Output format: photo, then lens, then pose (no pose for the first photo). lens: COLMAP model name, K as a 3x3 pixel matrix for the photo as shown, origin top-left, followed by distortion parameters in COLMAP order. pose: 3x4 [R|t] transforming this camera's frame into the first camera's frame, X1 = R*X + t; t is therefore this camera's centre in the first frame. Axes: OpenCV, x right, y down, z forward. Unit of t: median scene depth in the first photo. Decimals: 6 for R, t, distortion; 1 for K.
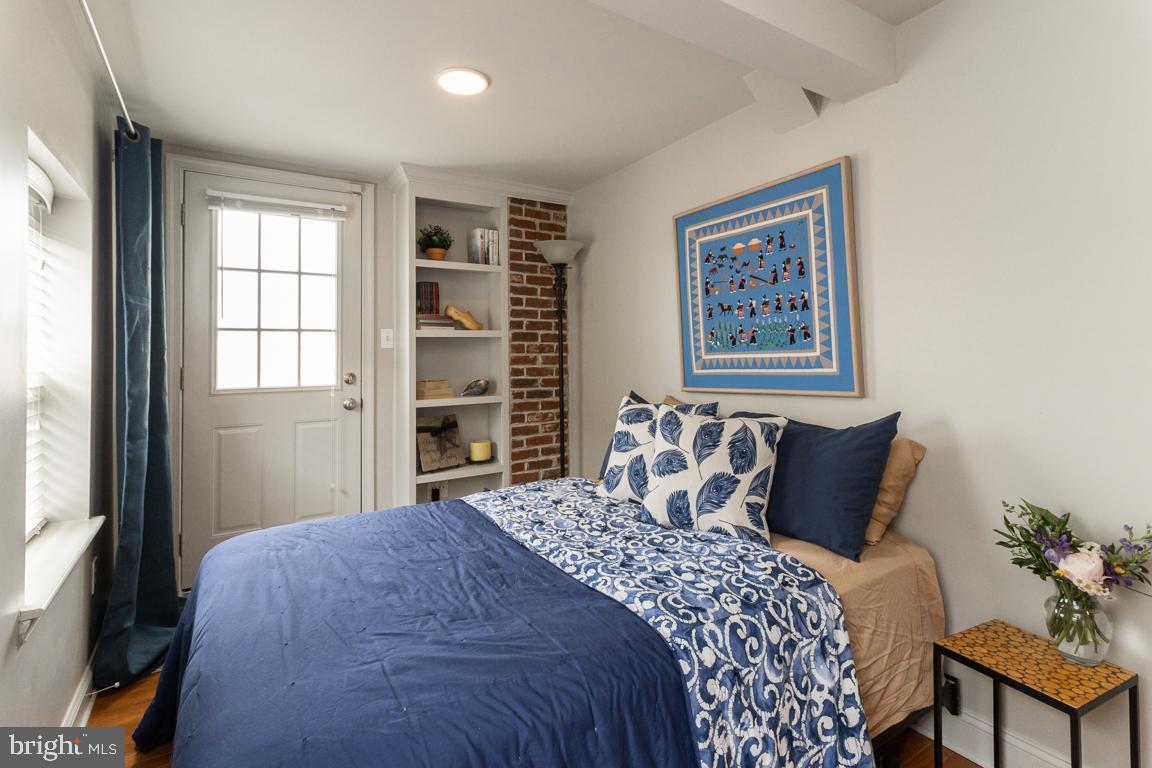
lens RADIAL K [[560.6, 0, 579.4], [0, 560.6, 339.0], [0, 0, 1]] dist [0.003054, 0.000045]
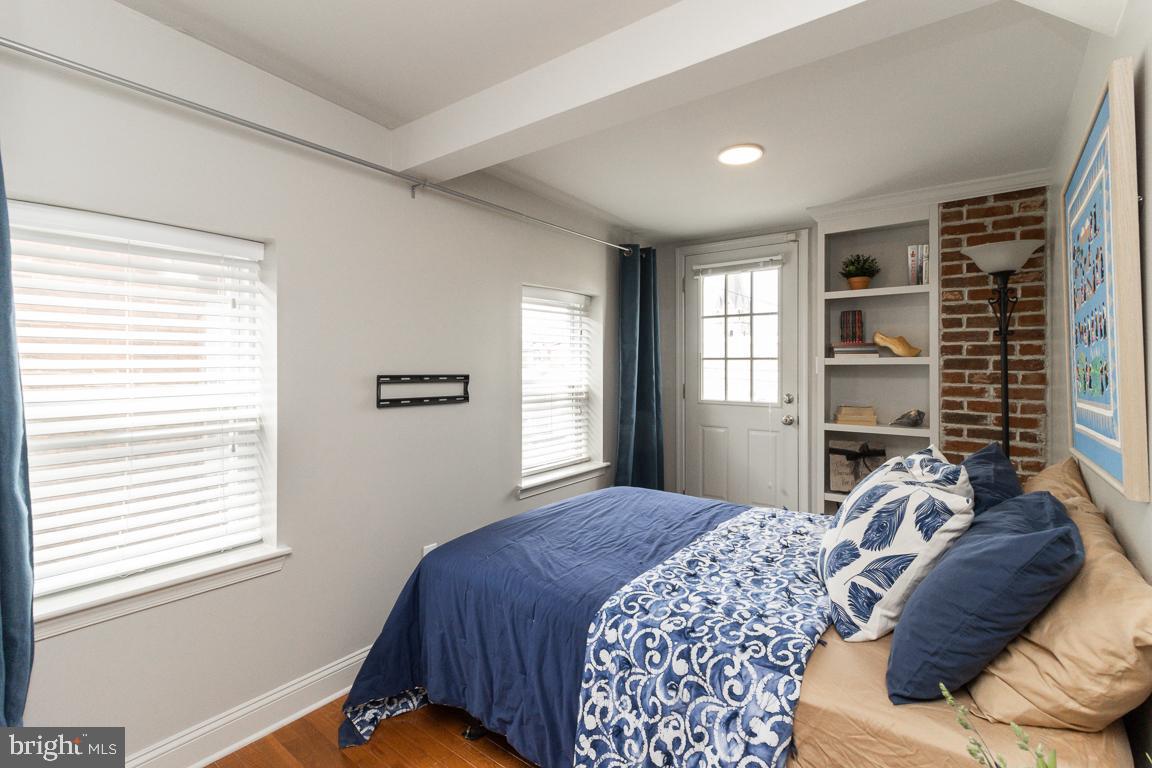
lens RADIAL K [[536.0, 0, 577.1], [0, 536.0, 363.2], [0, 0, 1]] dist [0.001641, 0.000012]
pose [[0.328187, 0.008336, -0.944576, 0.584290], [0.016203, 0.999764, 0.014453, -0.032041], [0.944474, -0.020048, 0.327974, 0.231631]]
